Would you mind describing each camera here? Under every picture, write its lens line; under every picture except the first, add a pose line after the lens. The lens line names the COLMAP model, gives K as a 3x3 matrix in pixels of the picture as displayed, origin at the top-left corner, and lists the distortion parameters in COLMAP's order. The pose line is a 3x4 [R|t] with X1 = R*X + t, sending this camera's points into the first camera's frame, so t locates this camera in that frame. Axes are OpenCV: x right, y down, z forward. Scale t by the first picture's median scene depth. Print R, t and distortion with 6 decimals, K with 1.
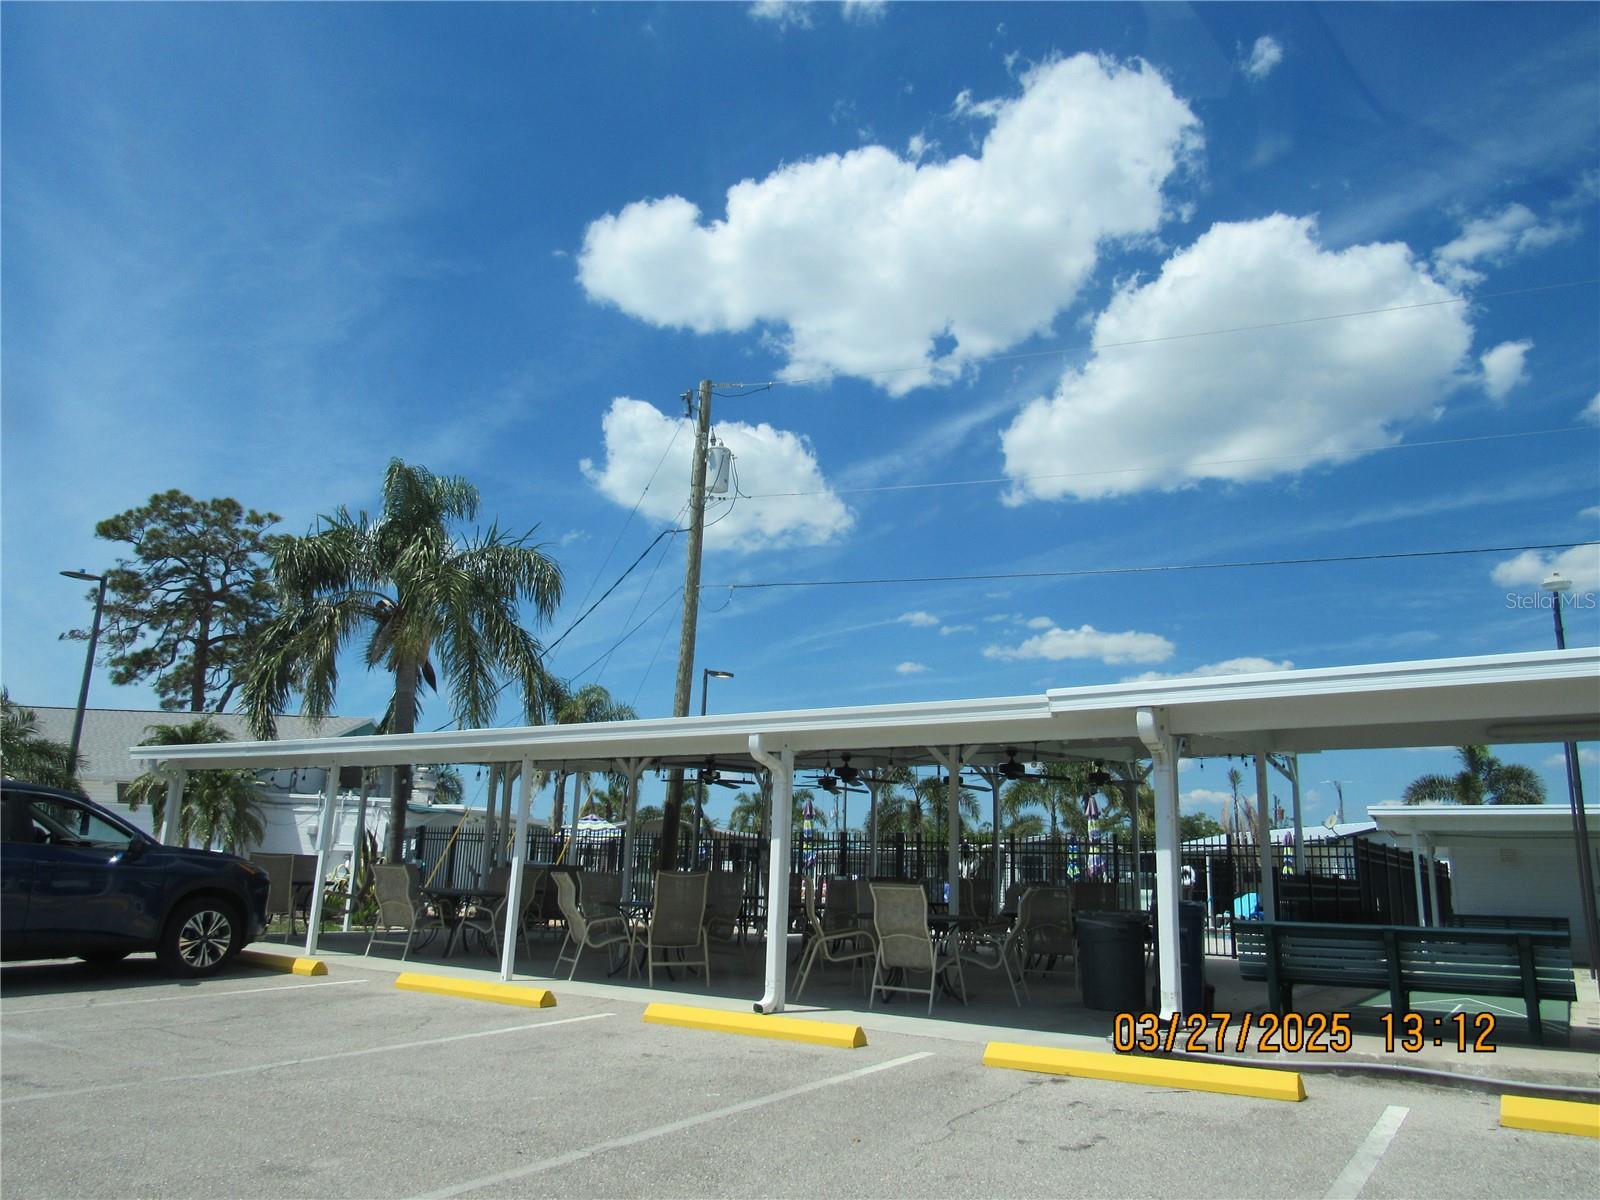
lens RADIAL K [[1131.7, 0, 800.0], [0, 1131.7, 600.0], [0, 0, 1]] dist [-0.029440, 0.001079]
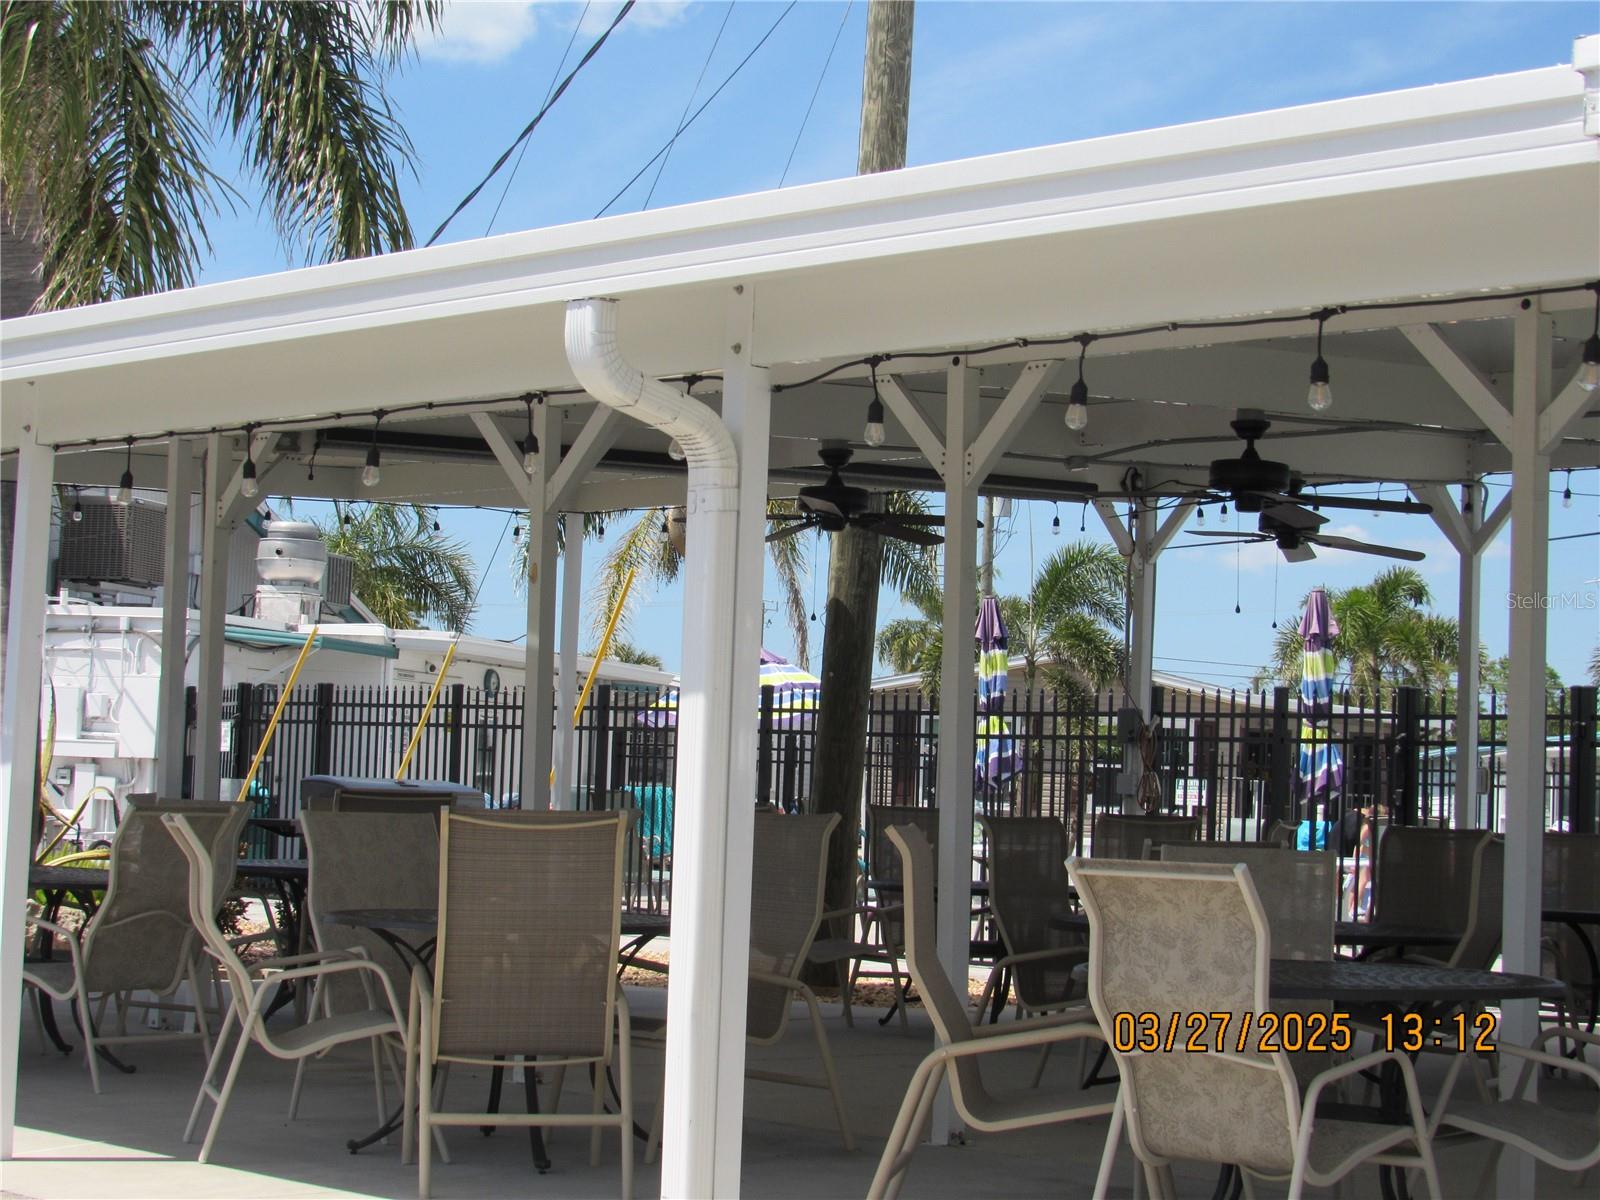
lens RADIAL K [[3203.6, 0, 800.0], [0, 3203.6, 600.0], [0, 0, 1]] dist [-0.043067, -0.111590]
pose [[0.975097, -0.013521, -0.221365, 0.144425], [0.050927, 0.985118, 0.164159, 0.055509], [0.215851, -0.171344, 0.961275, 0.233941]]
